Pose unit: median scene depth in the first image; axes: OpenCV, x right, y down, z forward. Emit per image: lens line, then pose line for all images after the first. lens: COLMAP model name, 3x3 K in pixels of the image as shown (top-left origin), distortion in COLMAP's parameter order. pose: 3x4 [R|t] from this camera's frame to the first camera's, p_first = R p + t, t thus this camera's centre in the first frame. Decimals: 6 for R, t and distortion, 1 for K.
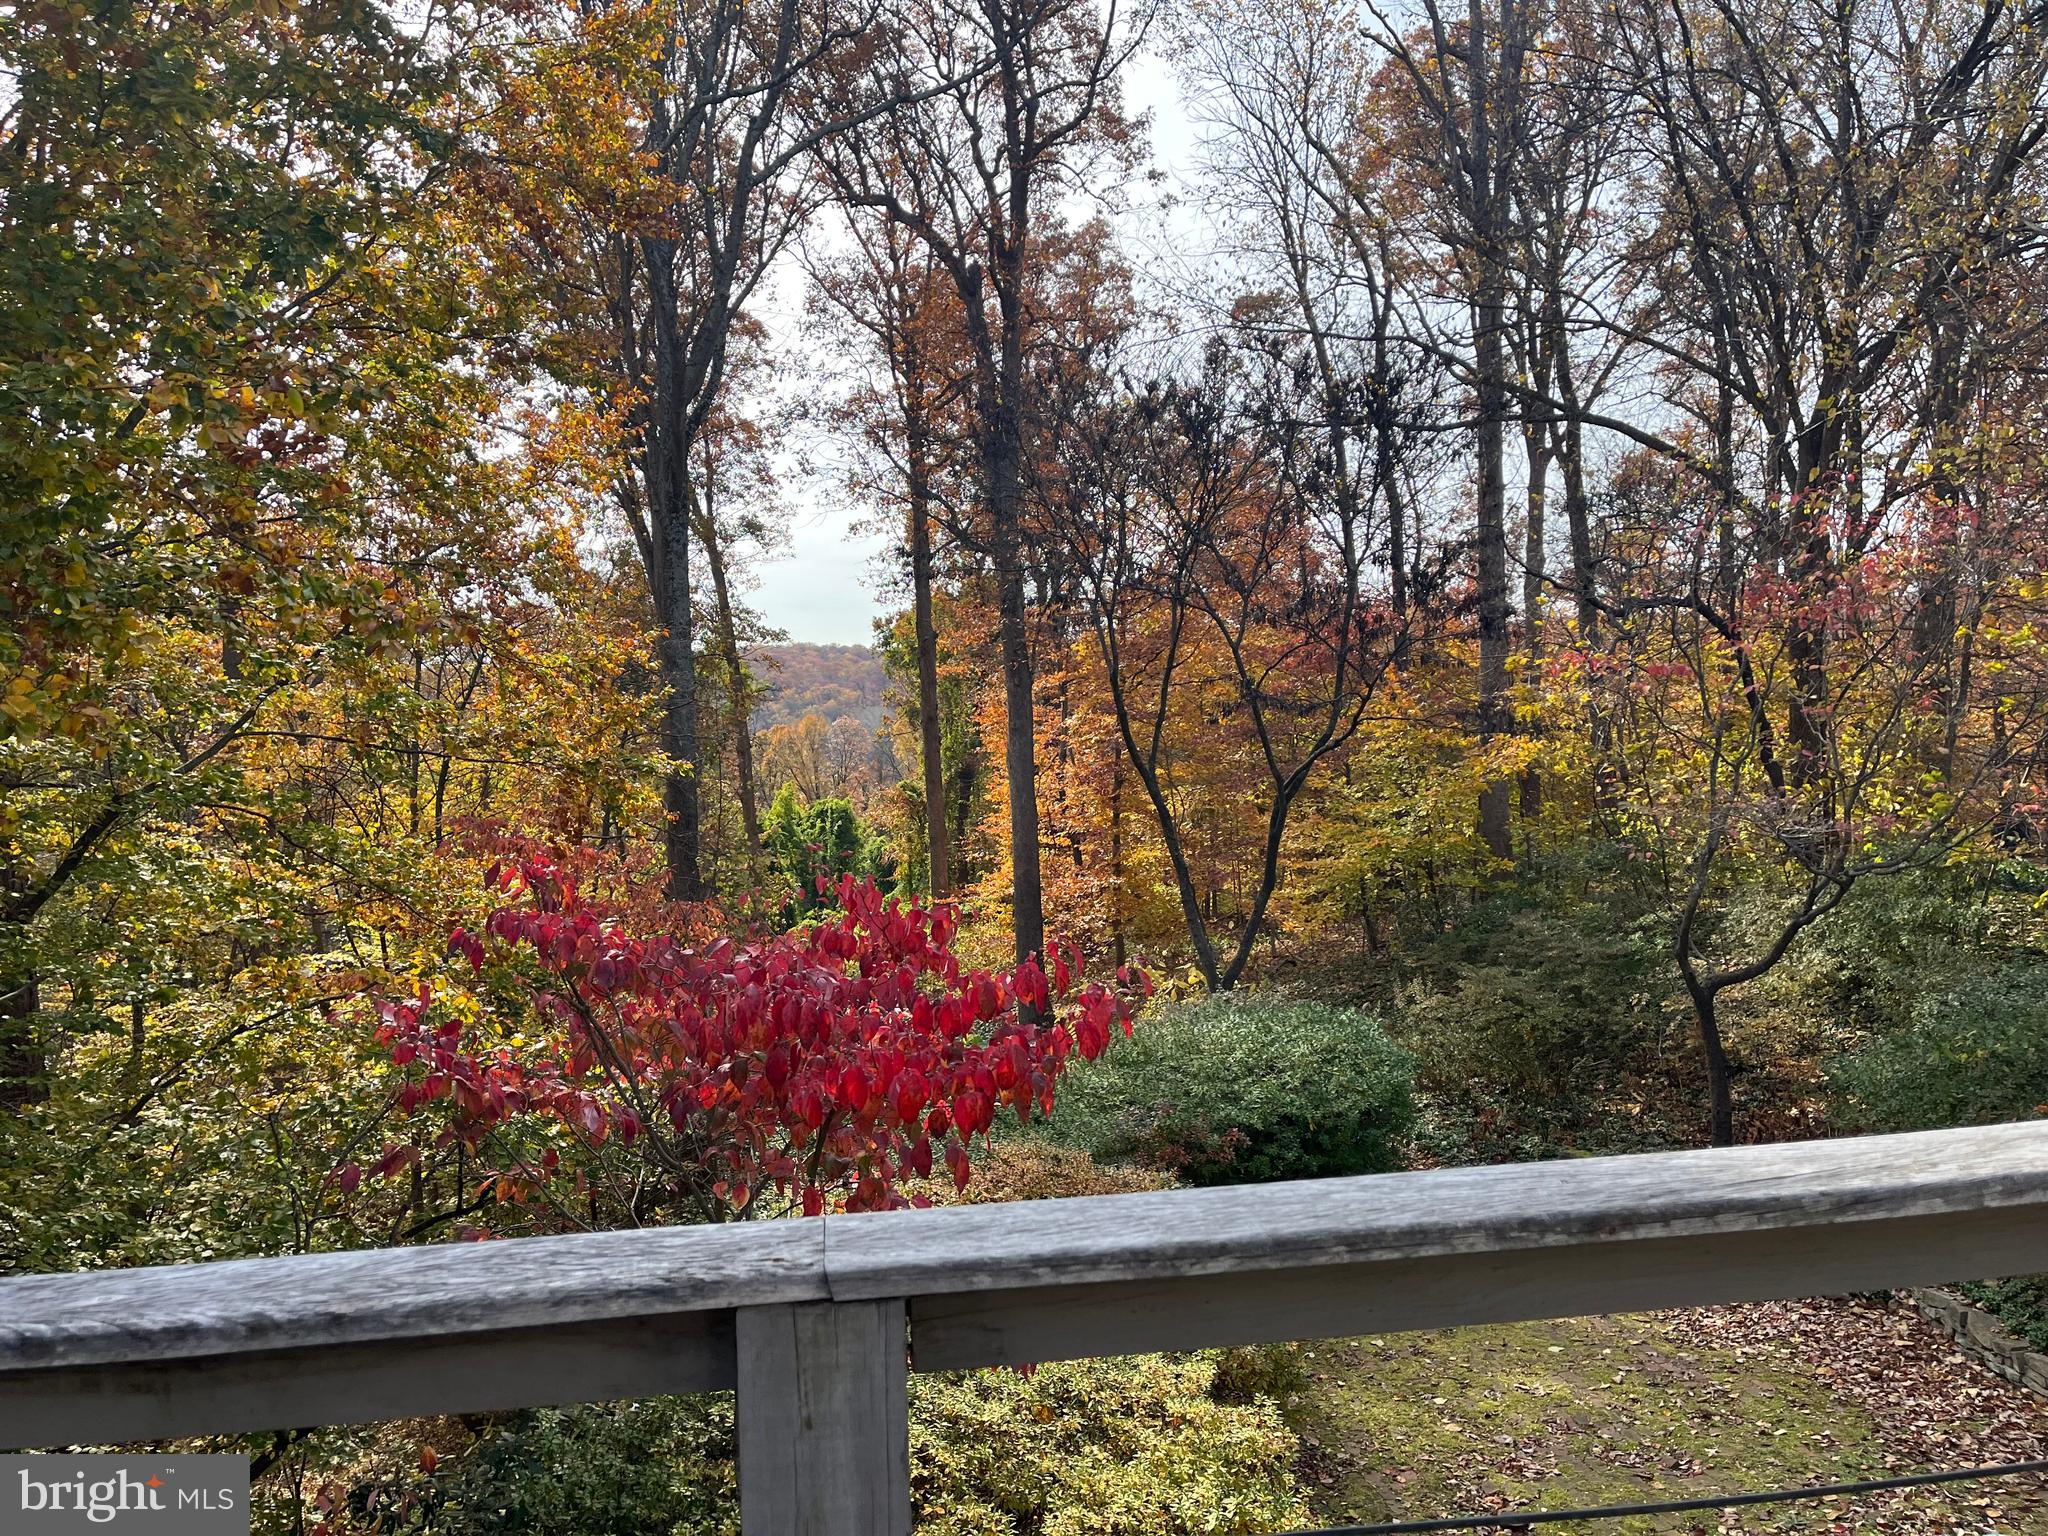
lens RADIAL K [[1532.2, 0, 1010.2], [0, 1532.2, 782.3], [0, 0, 1]] dist [0.089432, -0.120091]
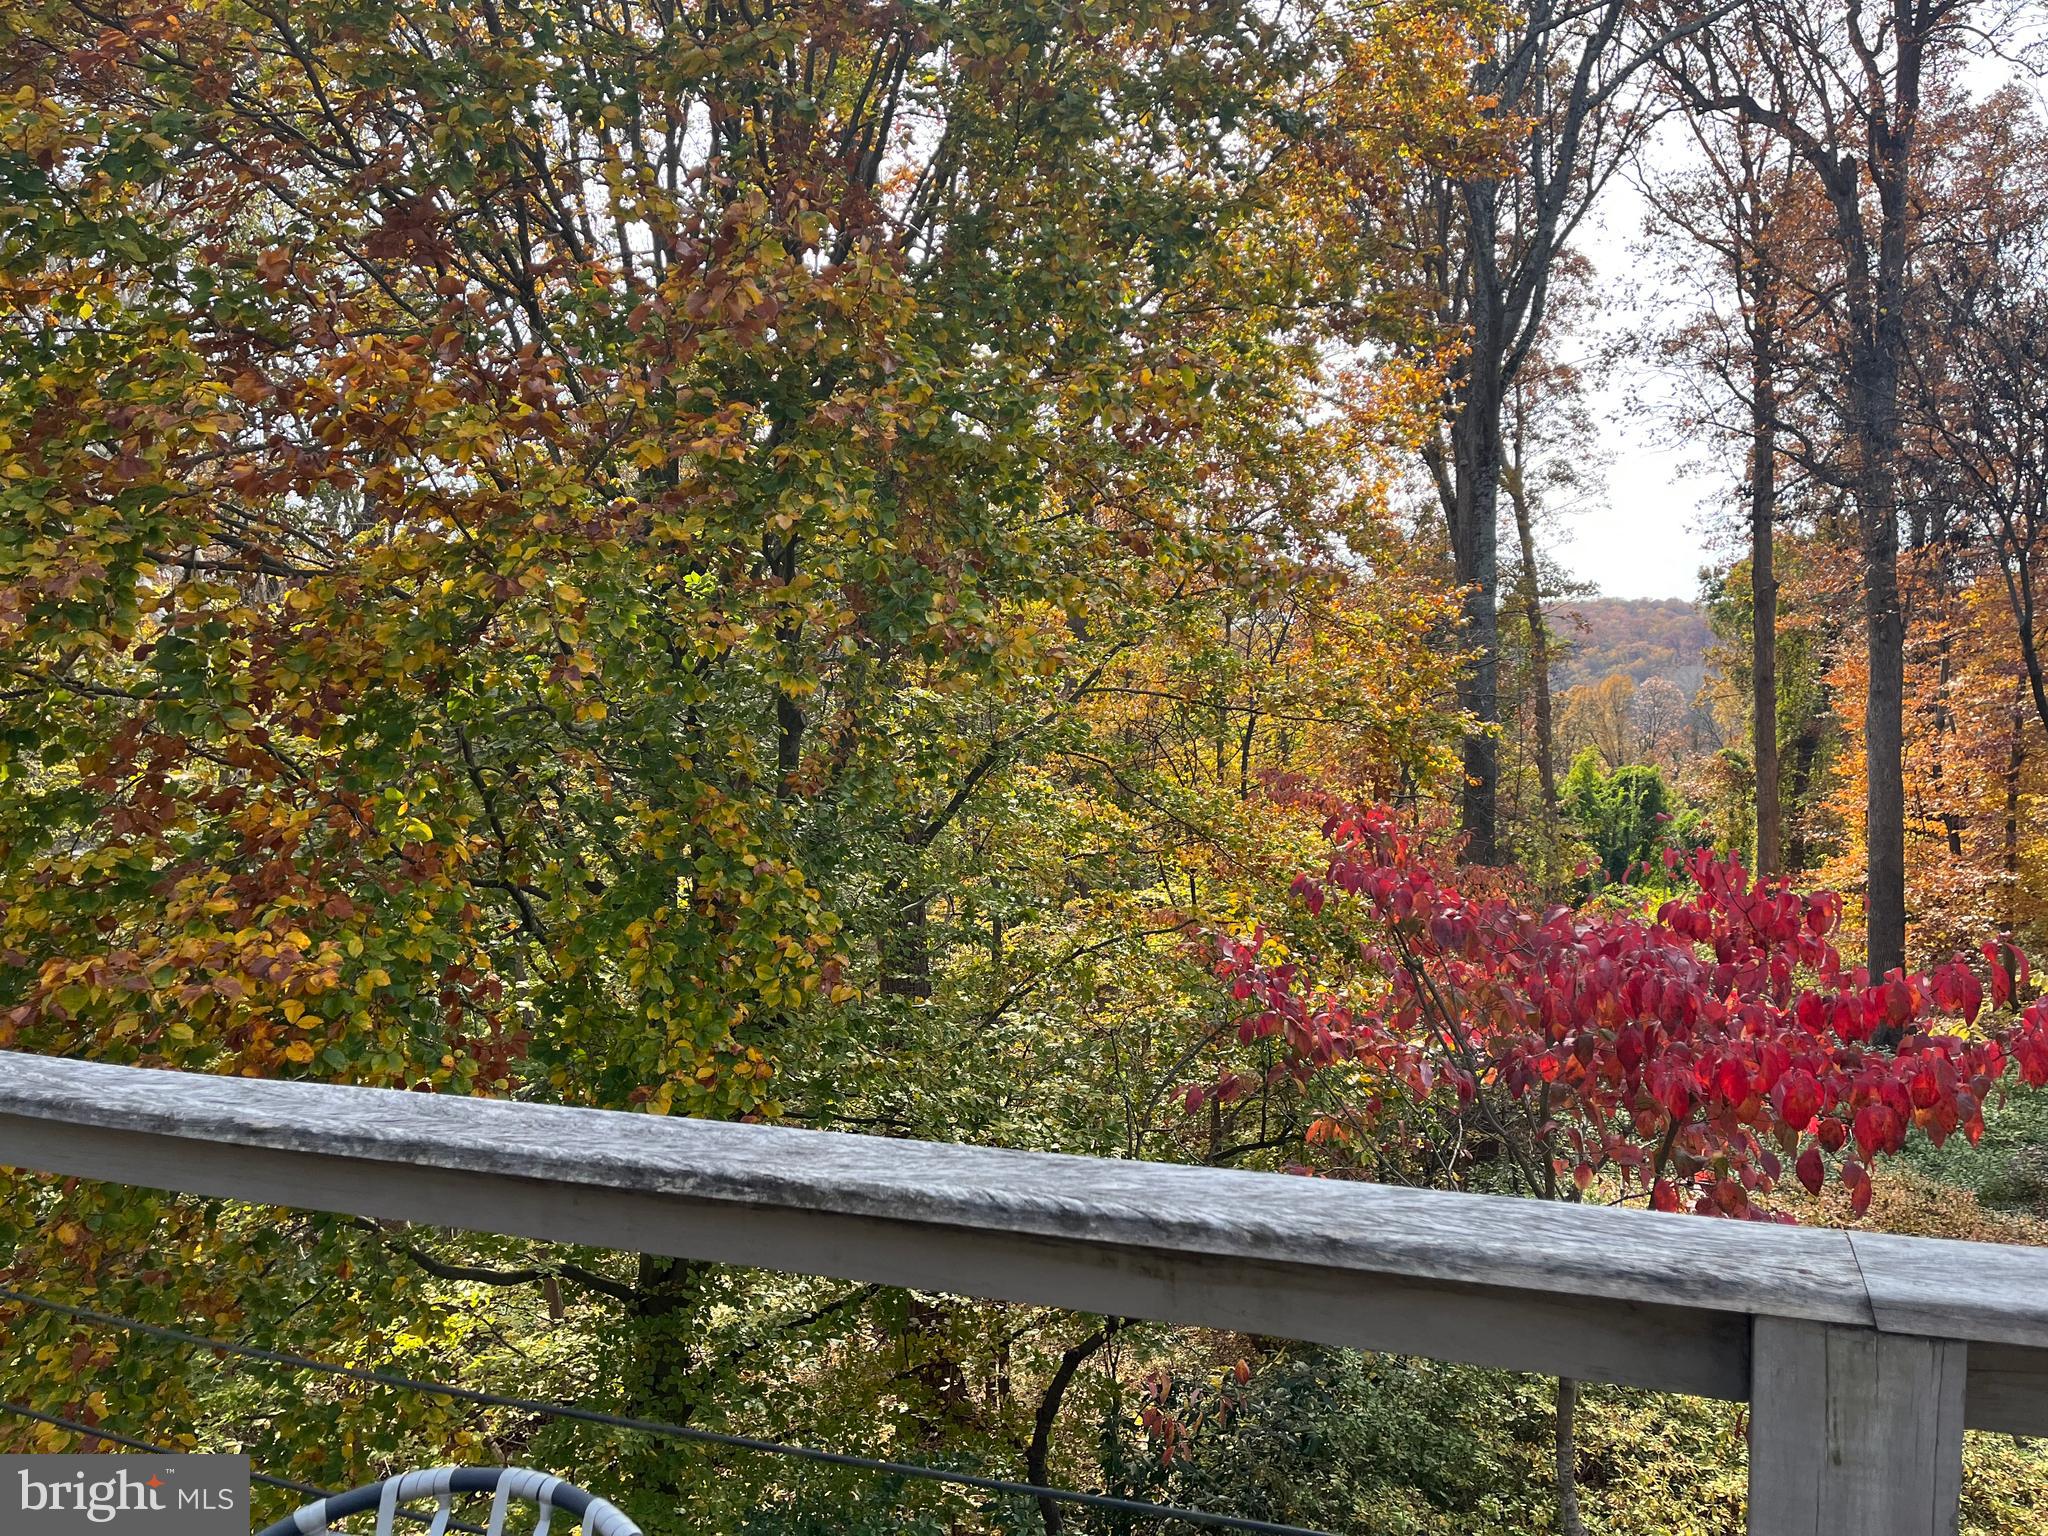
lens RADIAL K [[1534.7, 0, 1019.4], [0, 1534.7, 784.7], [0, 0, 1]] dist [0.084735, -0.117898]
pose [[0.881685, 0.040416, -0.470105, -0.008736], [-0.027606, 0.999037, 0.034114, 0.000750], [0.471031, -0.017100, 0.881951, 0.000268]]
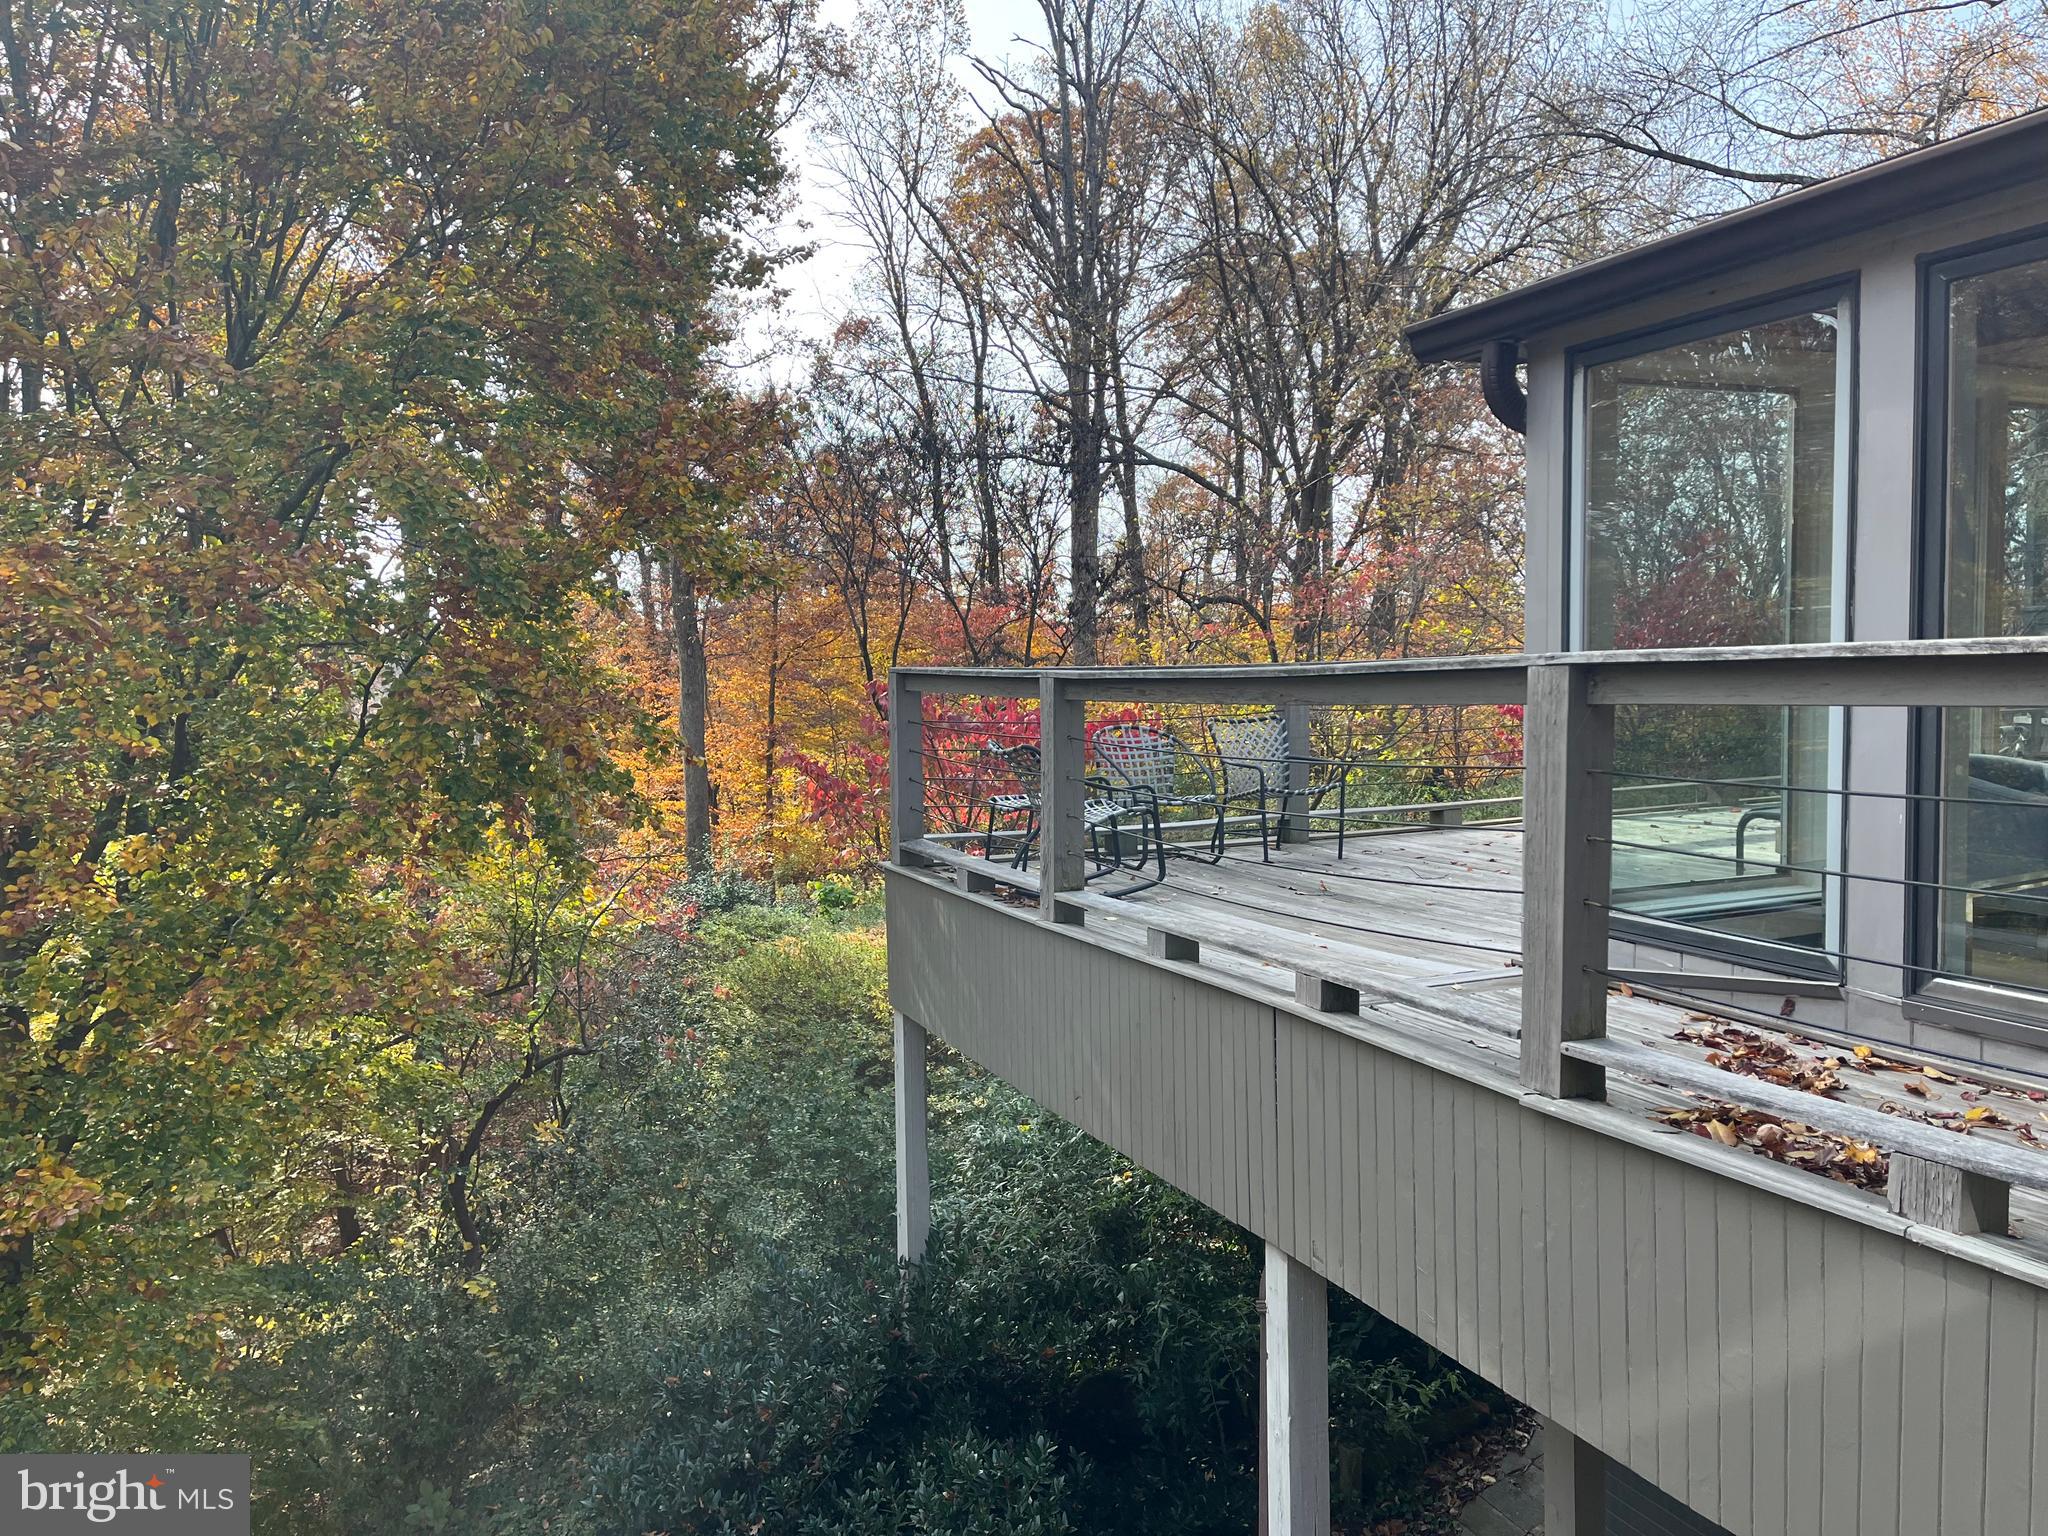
lens RADIAL K [[1534.7, 0, 1019.4], [0, 1534.7, 784.7], [0, 0, 1]] dist [0.084735, -0.117898]
pose [[0.954568, -0.001231, 0.297990, -0.149820], [-0.000397, 0.999985, 0.005402, 0.039158], [-0.297992, -0.005275, 0.954554, -0.256718]]
